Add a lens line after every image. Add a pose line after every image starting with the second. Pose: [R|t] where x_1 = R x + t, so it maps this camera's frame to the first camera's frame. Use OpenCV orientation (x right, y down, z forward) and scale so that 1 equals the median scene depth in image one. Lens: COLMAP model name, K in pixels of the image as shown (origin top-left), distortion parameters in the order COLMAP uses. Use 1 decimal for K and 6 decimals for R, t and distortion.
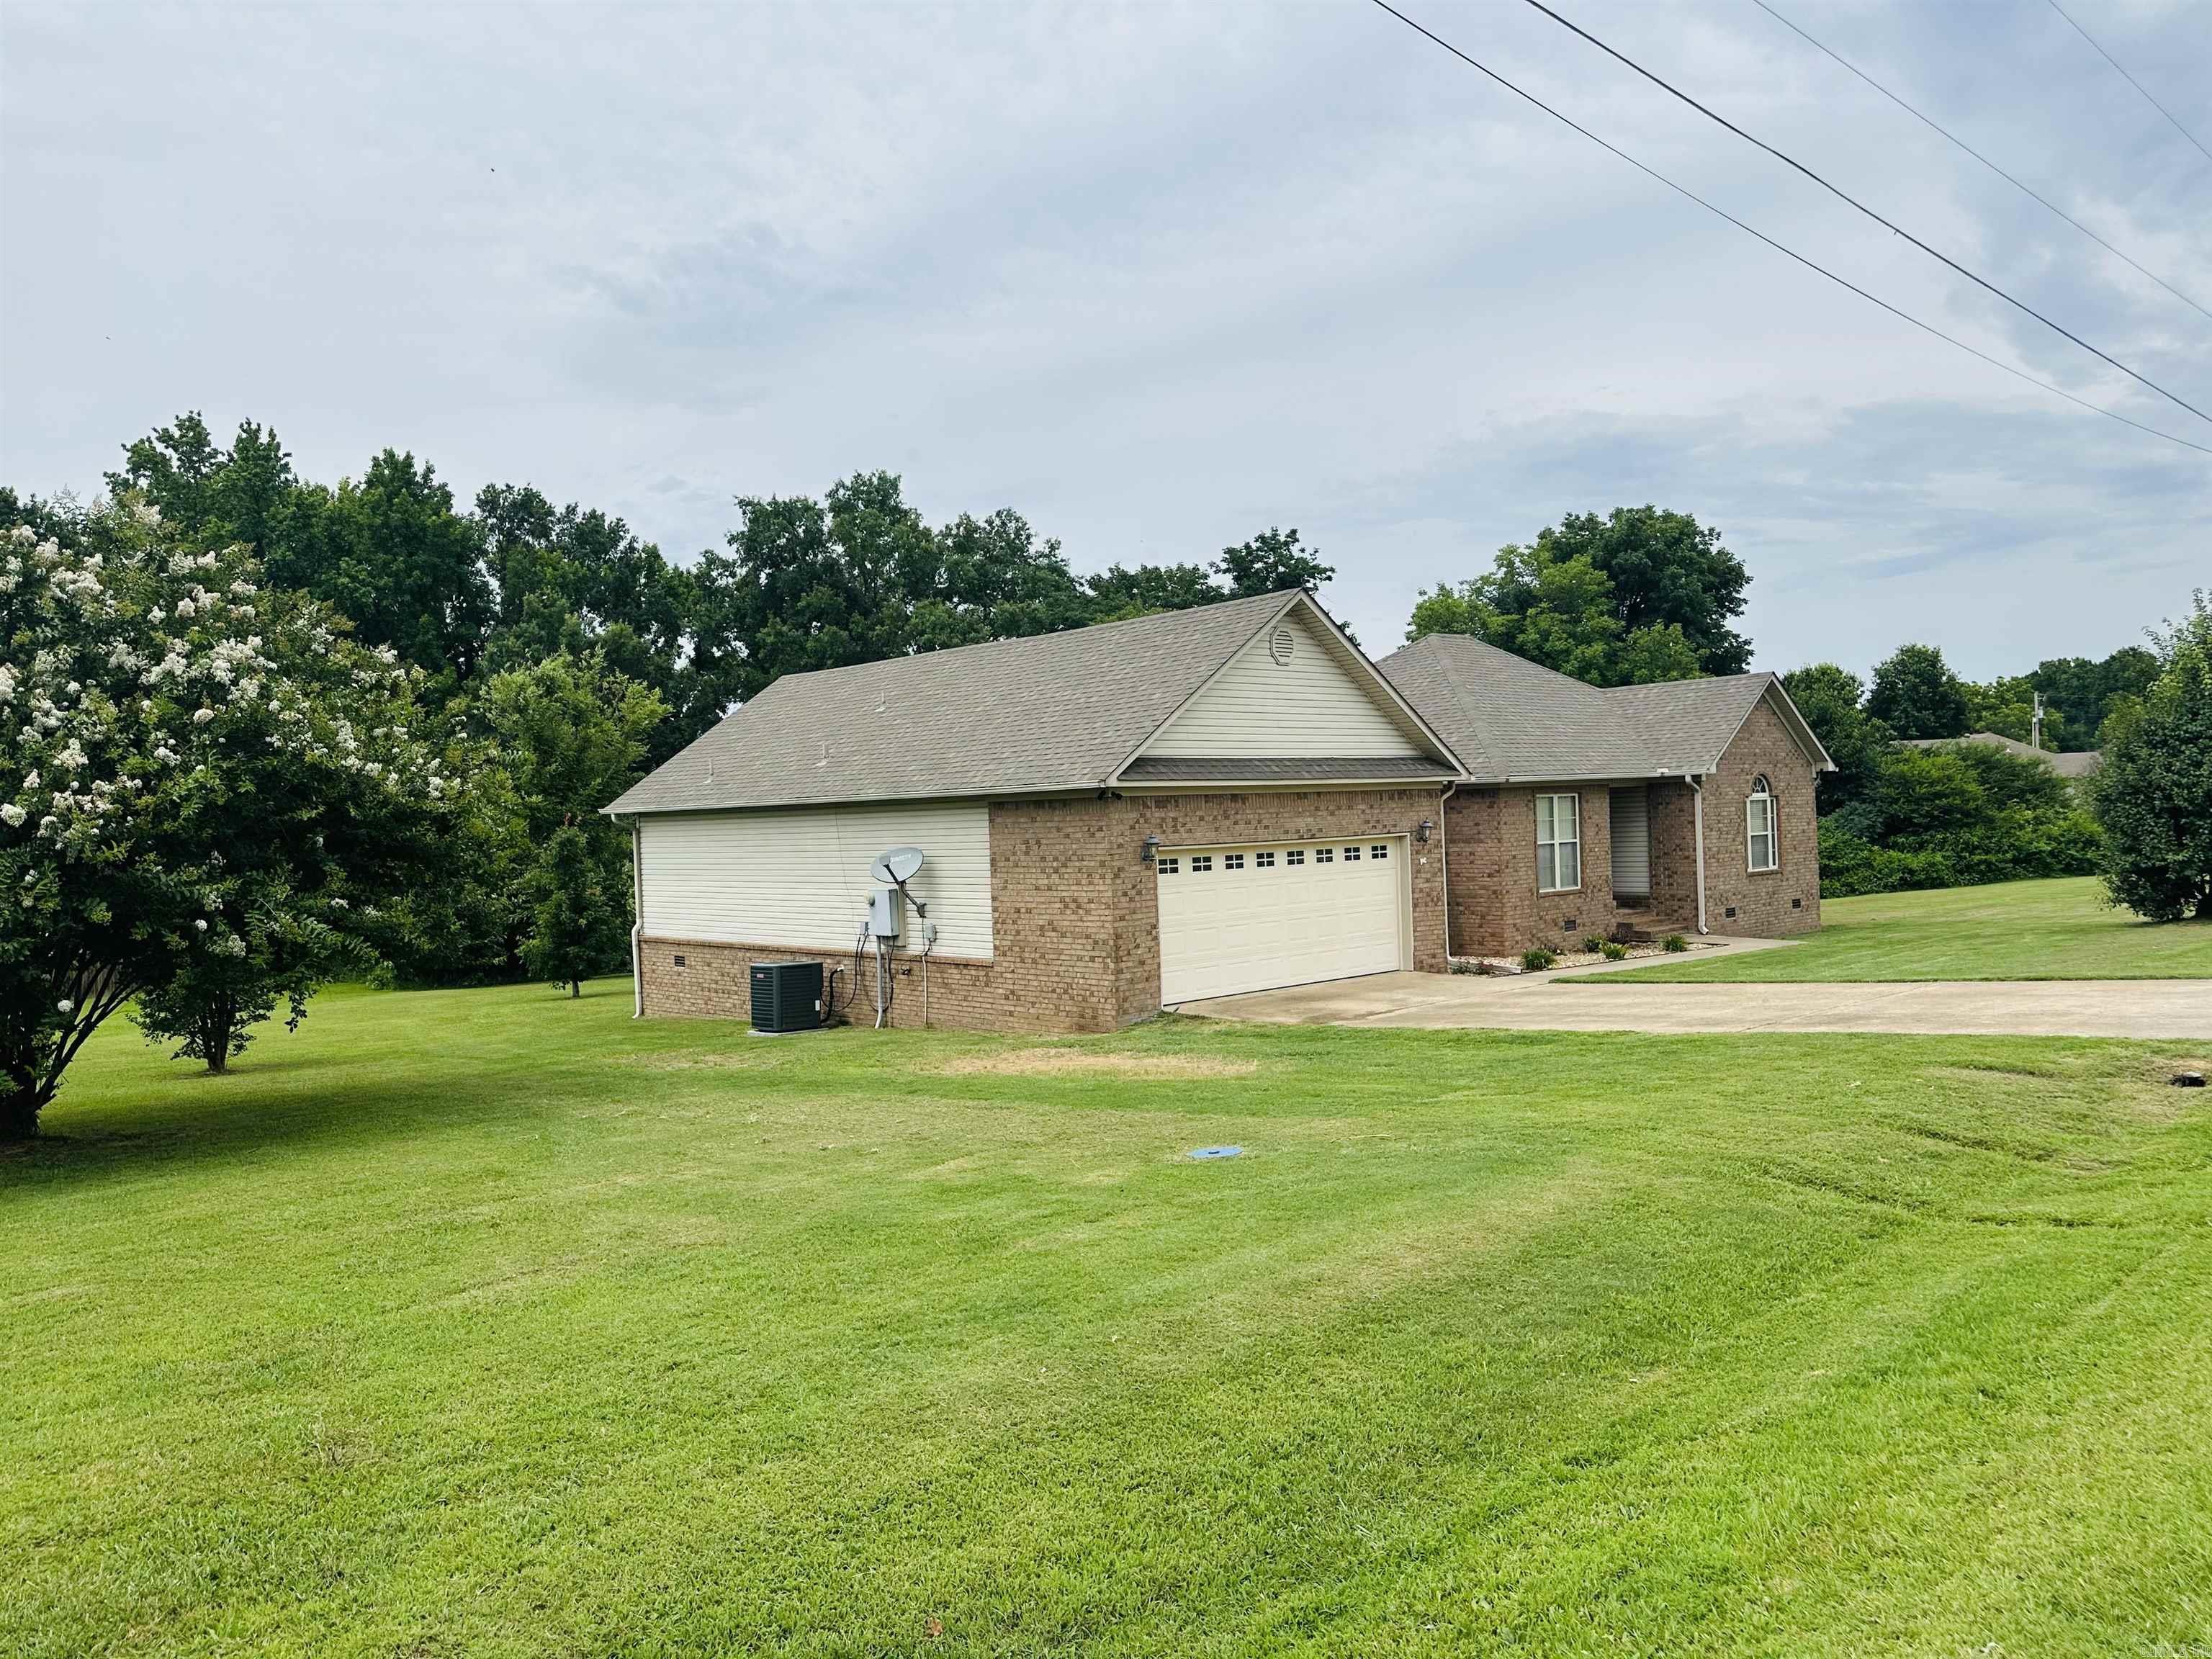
lens RADIAL K [[1561.4, 0, 1106.0], [0, 1561.4, 829.5], [0, 0, 1]] dist [0.135280, -0.221082]
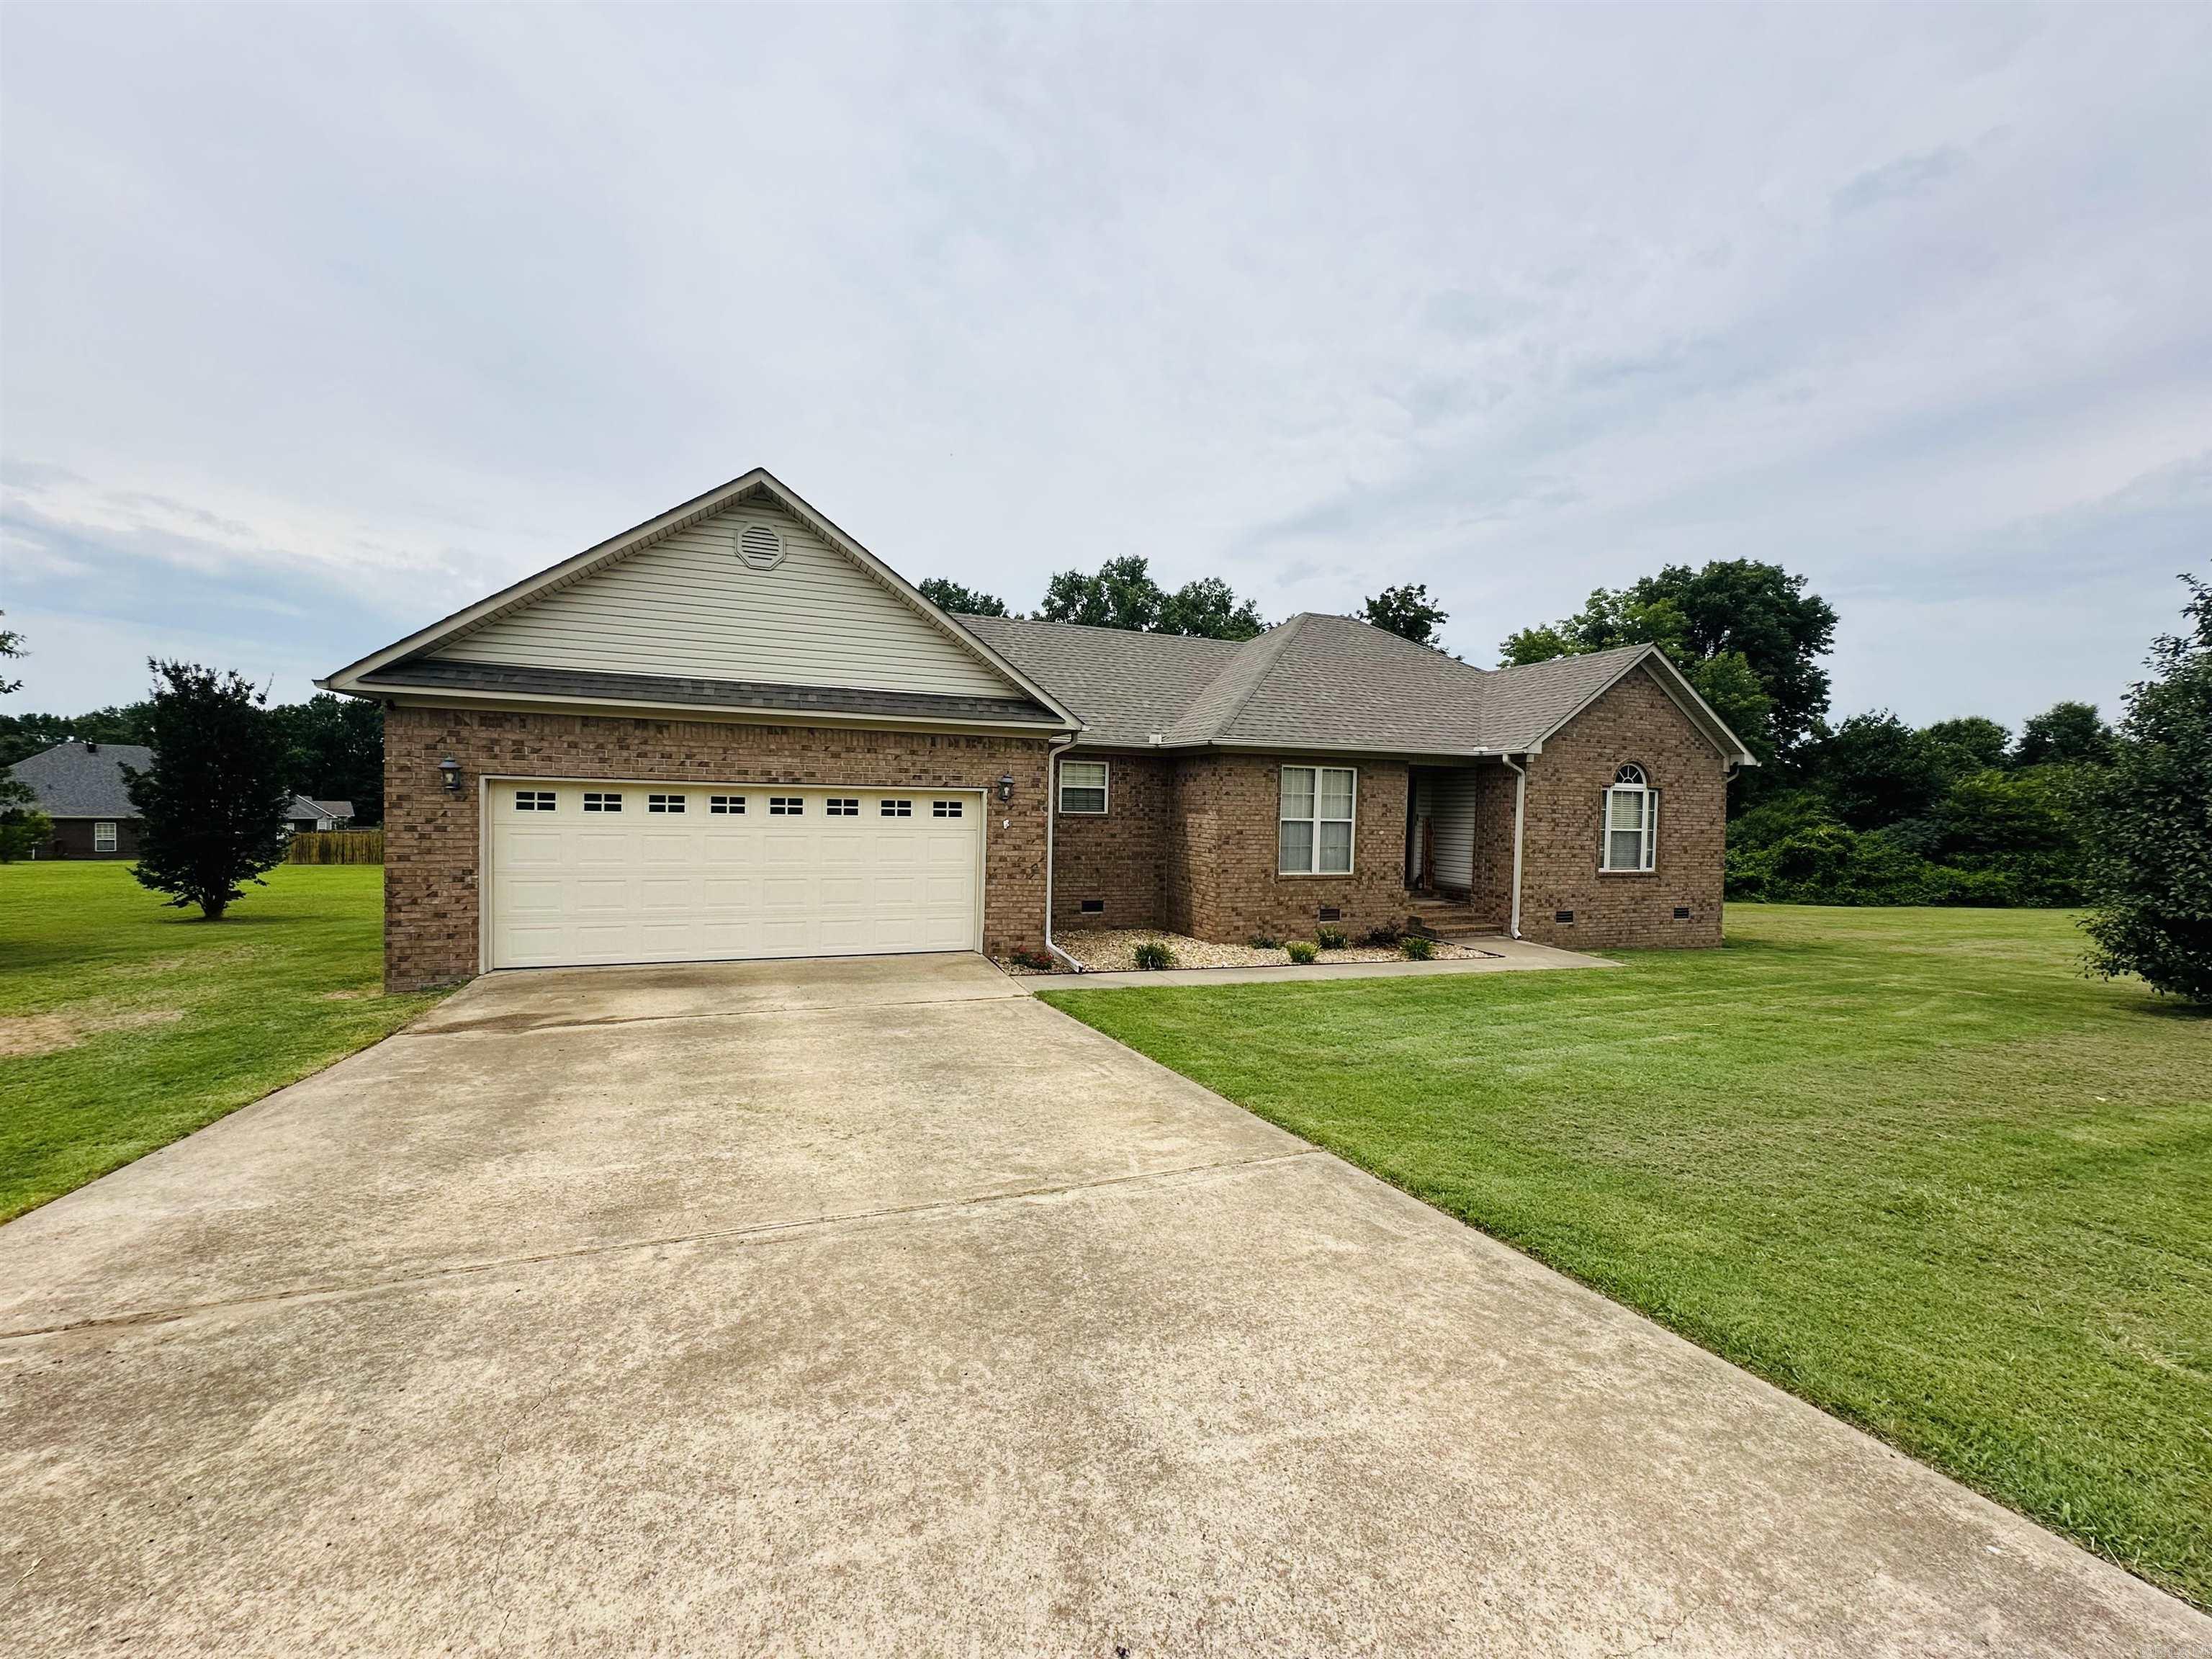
lens RADIAL K [[894.4, 0, 1106.0], [0, 894.4, 829.5], [0, 0, 1]] dist [0.001421, 0.000750]
pose [[0.931782, 0.069220, -0.356357, 0.320823], [-0.060484, 0.997534, 0.035613, 0.002232], [0.357943, -0.011630, 0.933671, 0.437277]]
